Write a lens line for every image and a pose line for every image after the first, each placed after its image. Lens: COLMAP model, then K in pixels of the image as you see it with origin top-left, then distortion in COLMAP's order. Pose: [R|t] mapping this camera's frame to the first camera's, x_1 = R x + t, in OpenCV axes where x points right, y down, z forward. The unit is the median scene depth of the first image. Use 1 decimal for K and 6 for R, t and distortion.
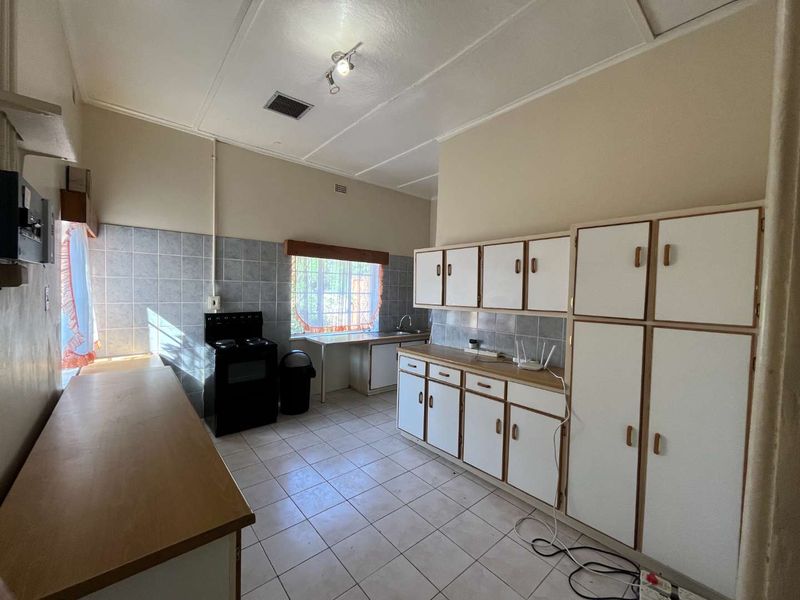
lens RADIAL K [[324.8, 0, 400.0], [0, 324.8, 300.0], [0, 0, 1]] dist [-0.001580, -0.000086]
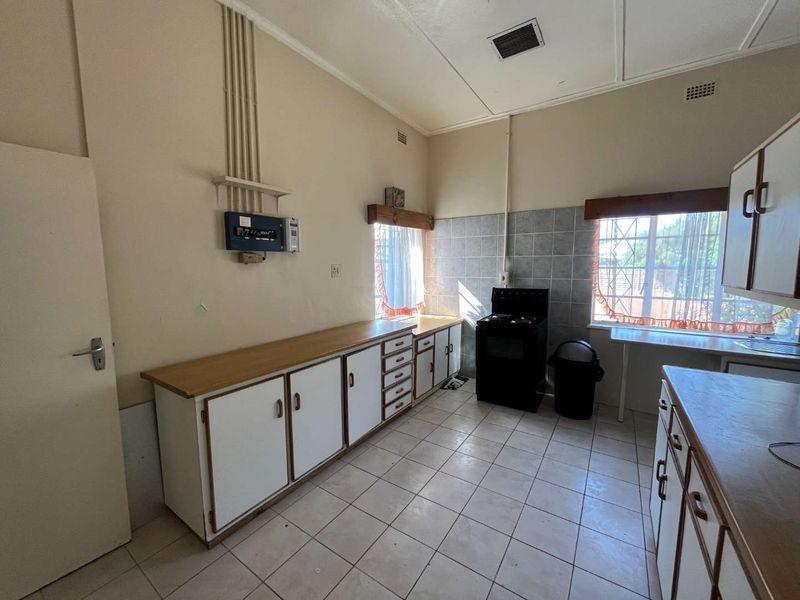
lens RADIAL K [[324.8, 0, 400.0], [0, 324.8, 300.0], [0, 0, 1]] dist [-0.001580, -0.000086]
pose [[0.267849, 0.076024, -0.960457, 0.344450], [-0.021837, 0.997105, 0.072835, 0.009806], [0.963214, 0.001464, 0.268733, 0.394385]]
